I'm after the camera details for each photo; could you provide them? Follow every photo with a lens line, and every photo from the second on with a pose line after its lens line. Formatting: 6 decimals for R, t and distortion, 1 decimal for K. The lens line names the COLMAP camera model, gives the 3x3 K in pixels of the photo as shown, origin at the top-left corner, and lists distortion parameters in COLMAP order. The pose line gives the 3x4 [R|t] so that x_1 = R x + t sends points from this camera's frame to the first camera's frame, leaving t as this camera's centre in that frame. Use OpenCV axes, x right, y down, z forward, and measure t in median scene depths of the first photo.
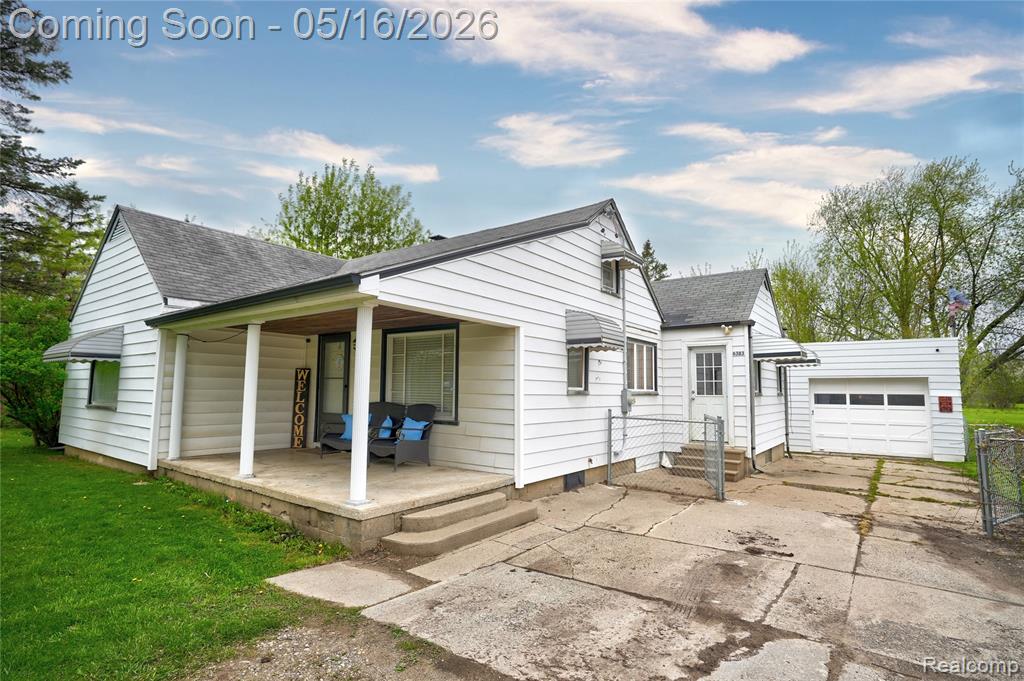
lens RADIAL K [[512.1, 0, 521.1], [0, 512.1, 339.5], [0, 0, 1]] dist [-0.032847, 0.012658]
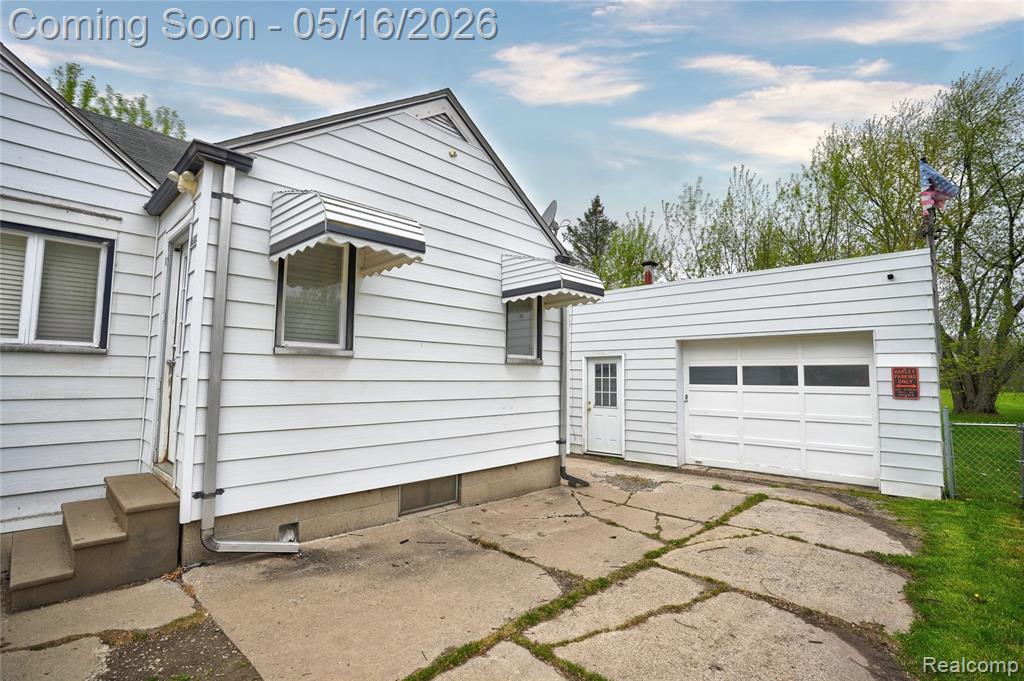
lens RADIAL K [[462.6, 0, 523.8], [0, 462.6, 334.5], [0, 0, 1]] dist [-0.018188, 0.006665]
pose [[0.994236, -0.014560, -0.106221, 0.698680], [0.015066, 0.999879, 0.003955, 0.099619], [0.106150, -0.005532, 0.994335, 0.685742]]
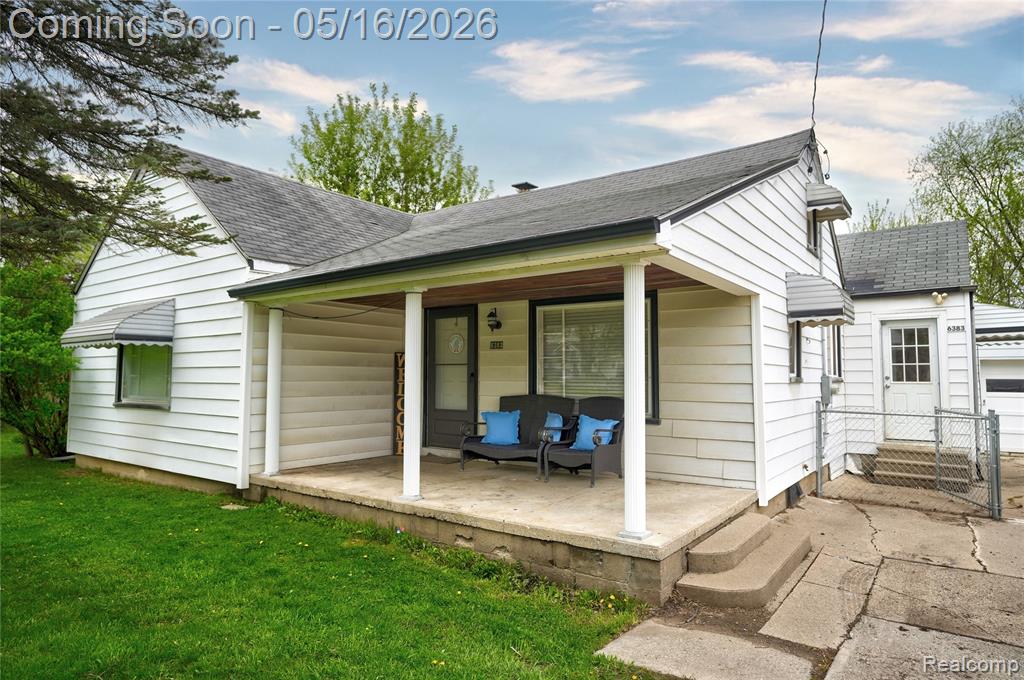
lens RADIAL K [[612.6, 0, 527.2], [0, 612.6, 340.8], [0, 0, 1]] dist [-0.005974, 0.008384]
pose [[0.999909, -0.008347, 0.010624, -0.241751], [0.007902, 0.999120, 0.041188, 0.002322], [-0.010958, -0.041100, 0.999095, 0.067739]]
